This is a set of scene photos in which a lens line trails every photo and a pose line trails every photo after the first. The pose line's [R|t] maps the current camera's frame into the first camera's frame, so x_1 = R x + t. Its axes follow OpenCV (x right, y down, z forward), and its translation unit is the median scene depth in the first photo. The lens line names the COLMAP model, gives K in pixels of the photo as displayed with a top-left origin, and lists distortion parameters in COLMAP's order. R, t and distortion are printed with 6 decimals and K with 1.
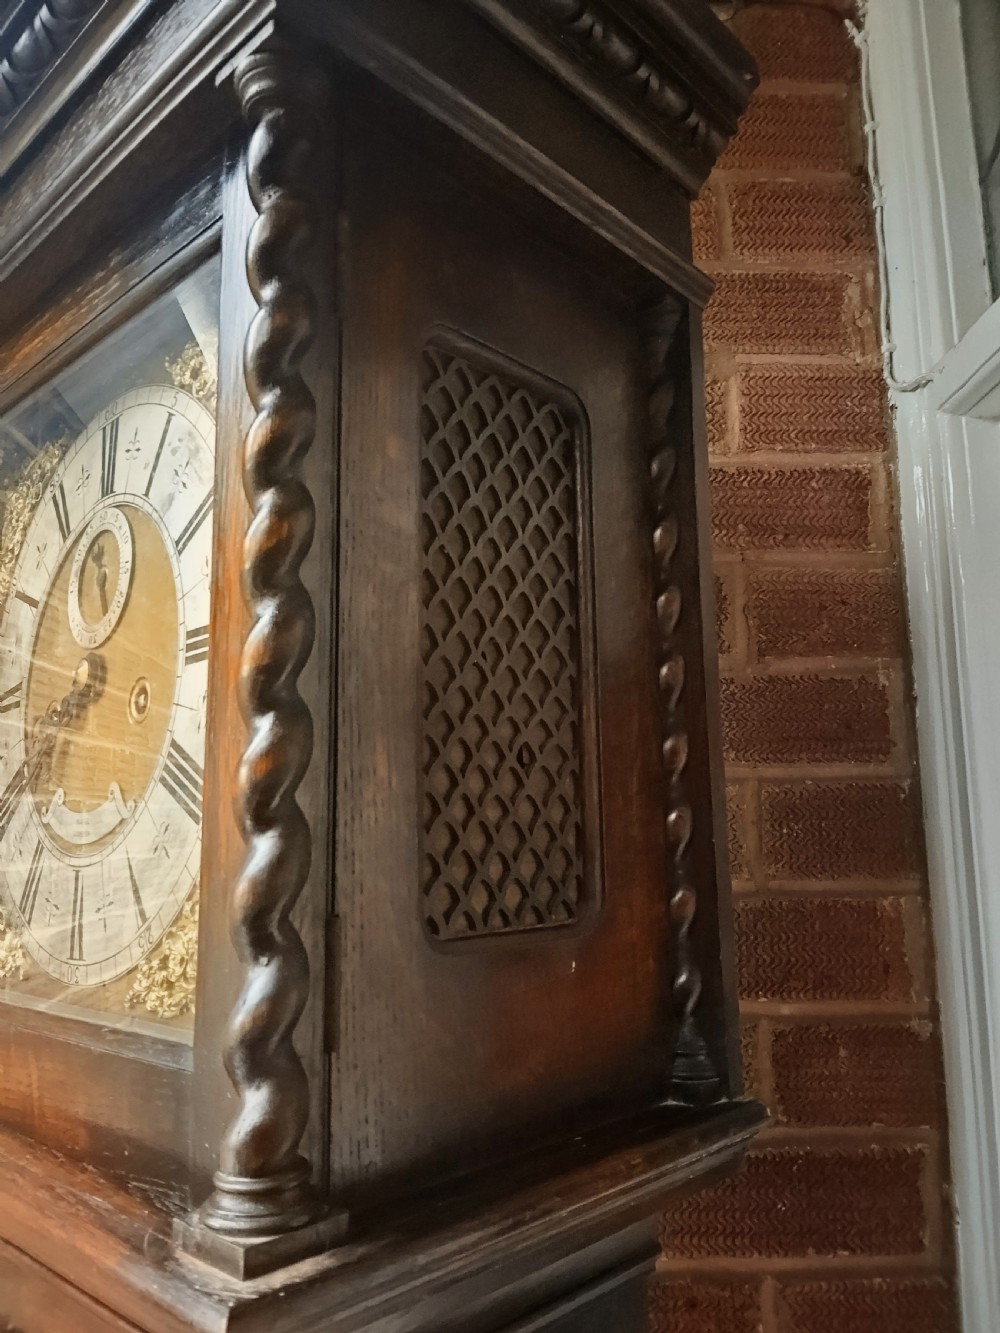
lens RADIAL K [[985.3, 0, 502.2], [0, 985.3, 671.1], [0, 0, 1]] dist [0.034292, -0.076518]
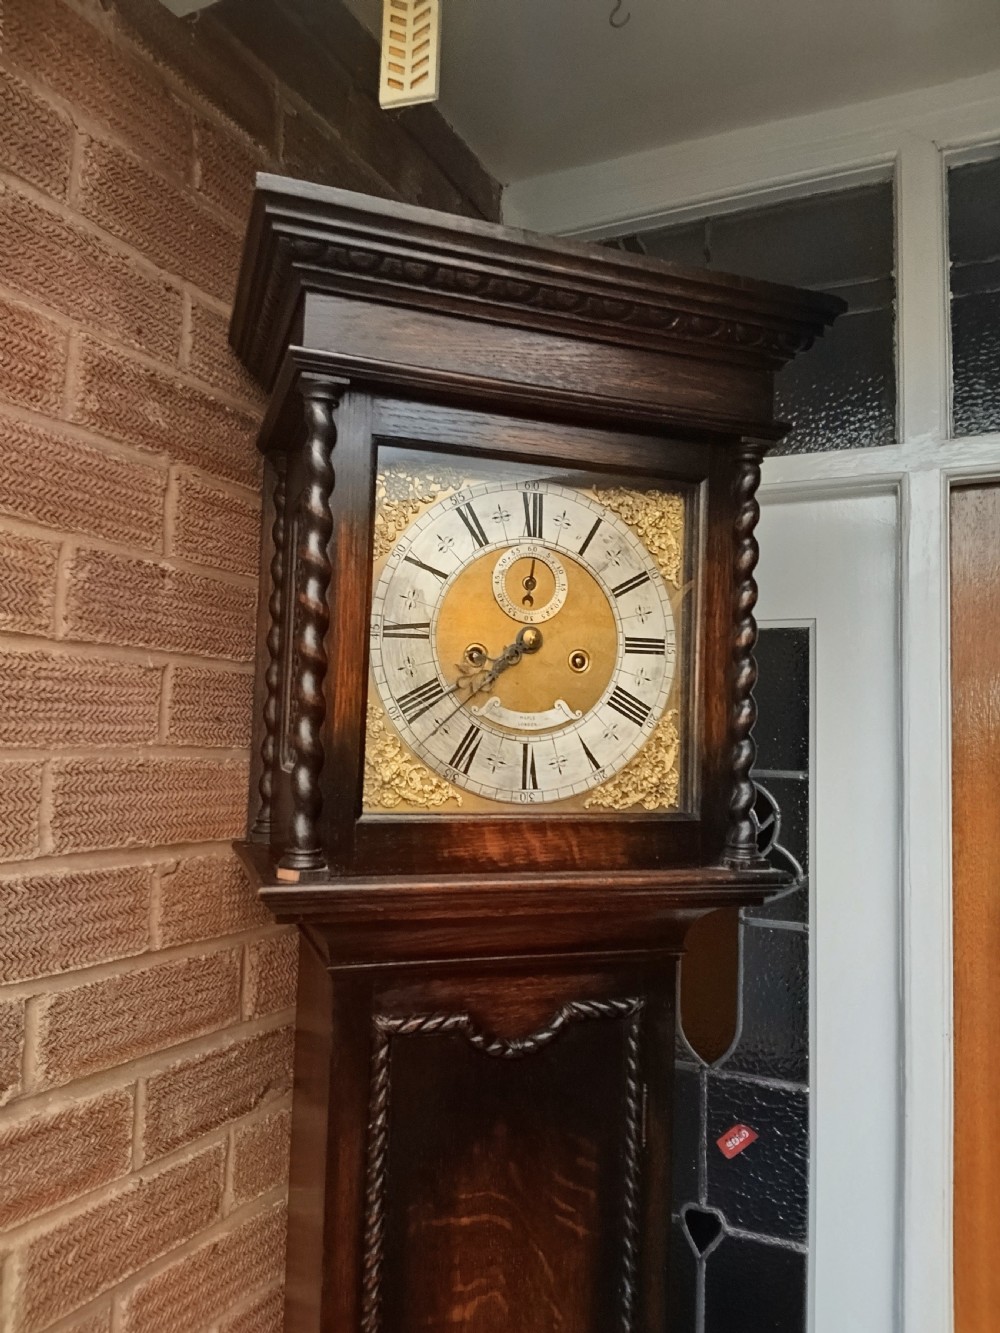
lens RADIAL K [[985.3, 0, 506.1], [0, 985.3, 658.6], [0, 0, 1]] dist [0.034292, -0.076518]
pose [[0.453130, 0.091214, 0.886766, -2.345838], [-0.194083, 0.980984, -0.001731, 0.060662], [-0.870061, -0.171321, 0.462216, 0.217883]]
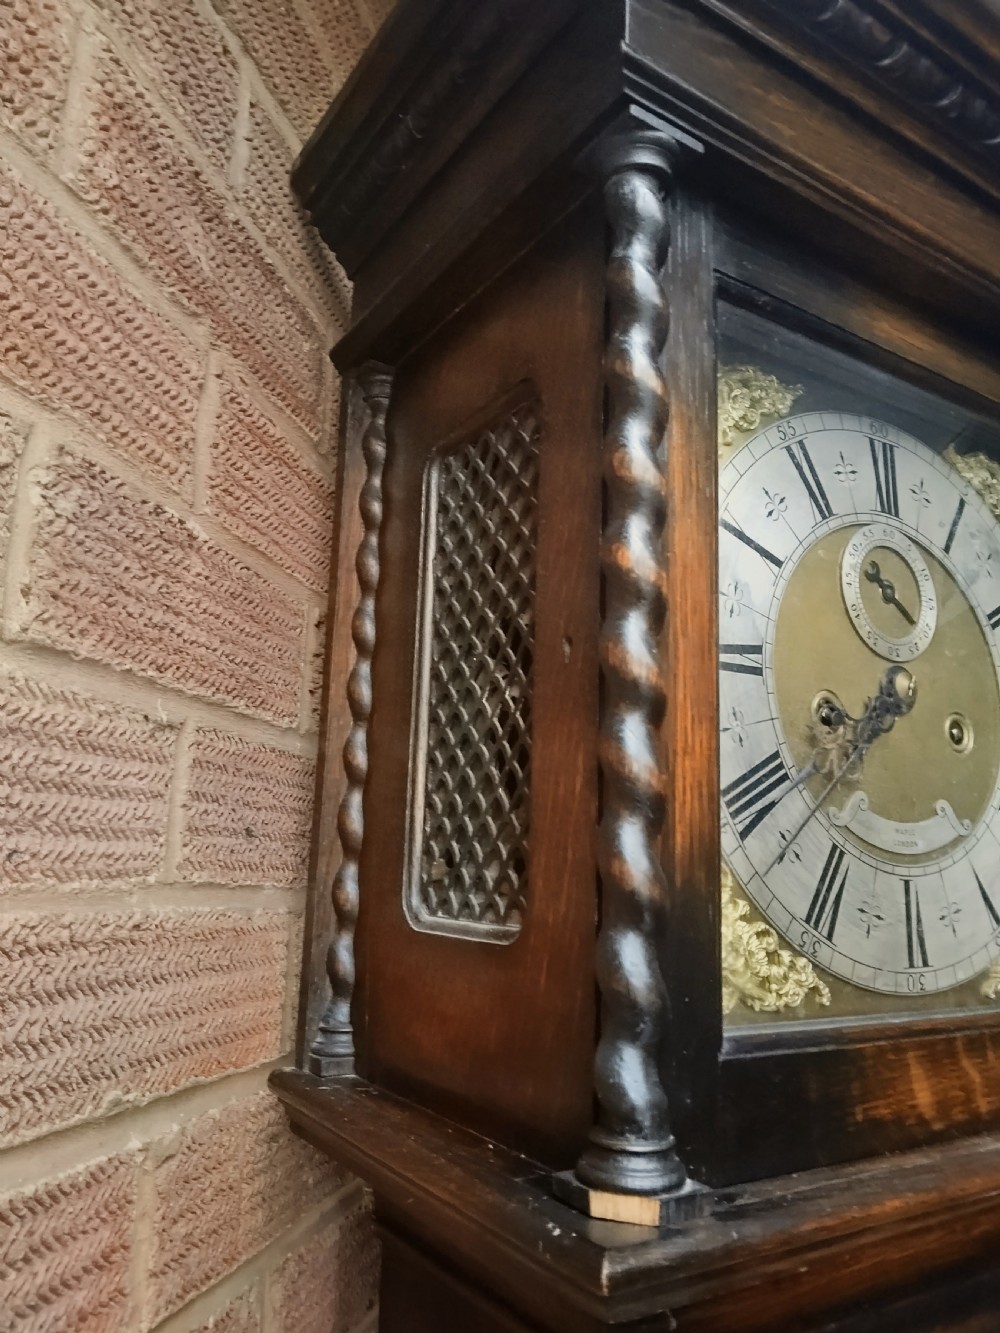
lens RADIAL K [[985.3, 0, 494.7], [0, 985.3, 664.2], [0, 0, 1]] dist [0.034292, -0.076518]
pose [[0.247333, 0.216427, 0.944450, -1.702273], [-0.207039, 0.964027, -0.166694, 0.271868], [-0.946552, -0.154309, 0.283244, 1.270933]]
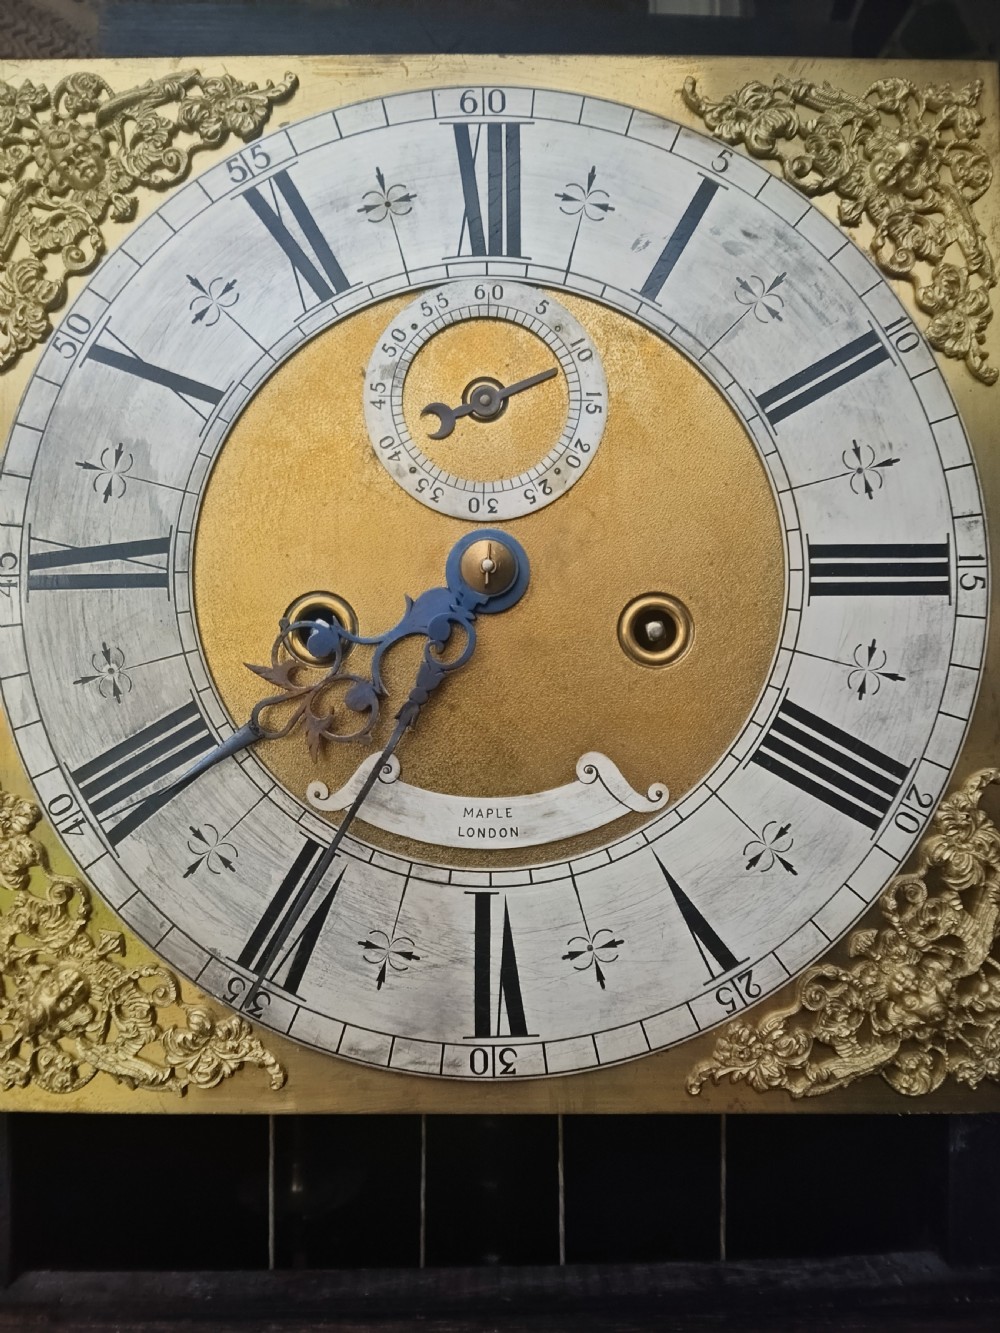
lens RADIAL K [[985.3, 0, 496.4], [0, 985.3, 676.5], [0, 0, 1]] dist [0.034292, -0.076518]
pose [[0.700625, 0.037661, 0.712535, -0.950817], [-0.135429, 0.987473, 0.080973, 0.023787], [-0.700560, -0.153230, 0.696948, 0.659030]]
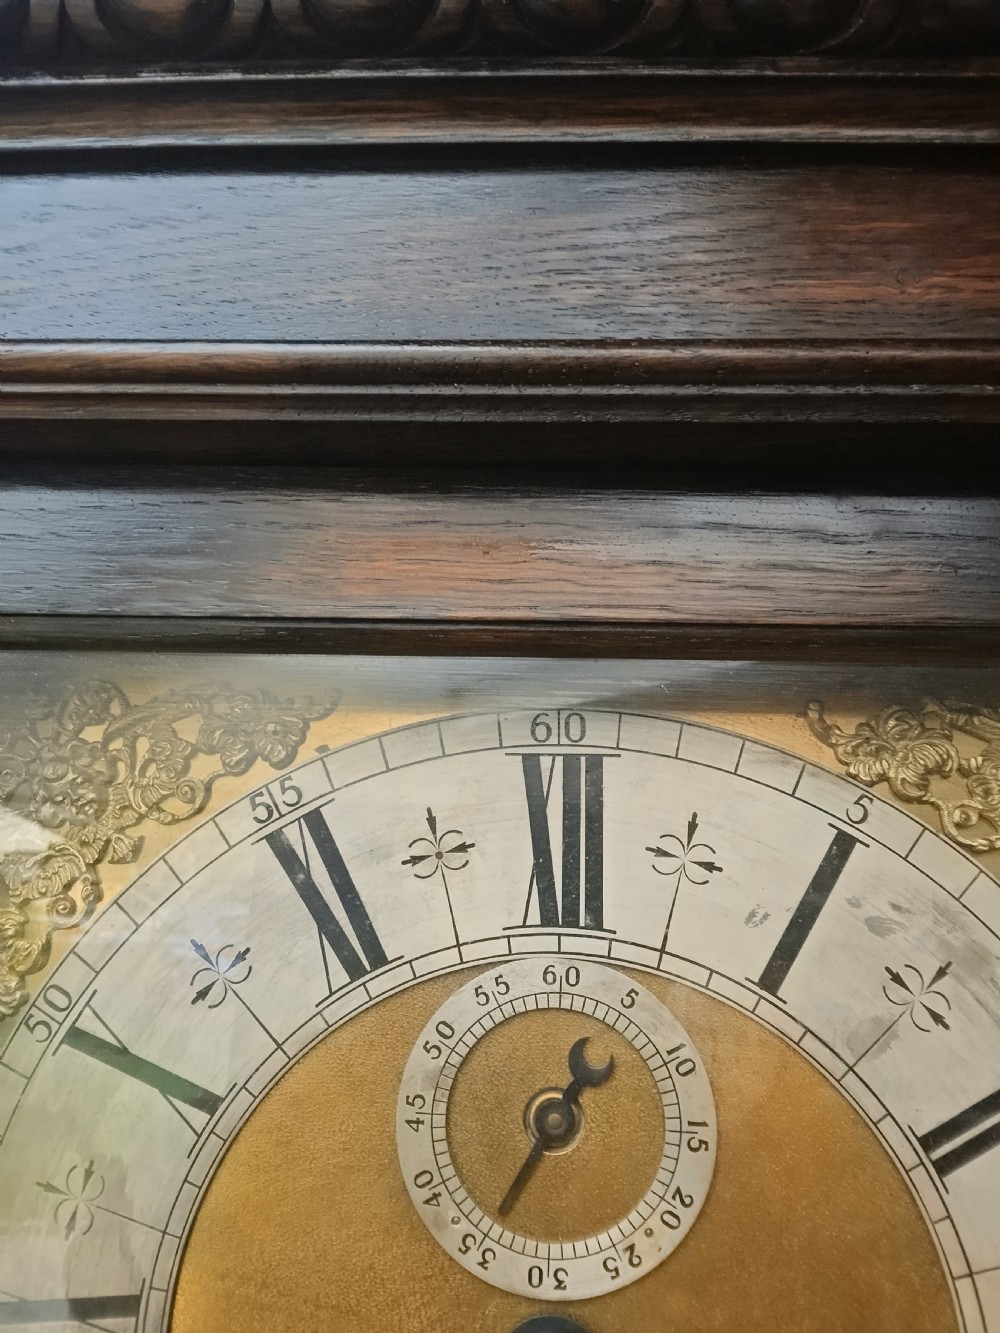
lens RADIAL K [[985.3, 0, 503.9], [0, 985.3, 673.4], [0, 0, 1]] dist [0.034292, -0.076518]
pose [[0.757715, 0.175111, 0.628652, -0.867188], [-0.156411, 0.983979, -0.085566, -0.294690], [-0.633564, -0.033494, 0.772965, 0.790311]]
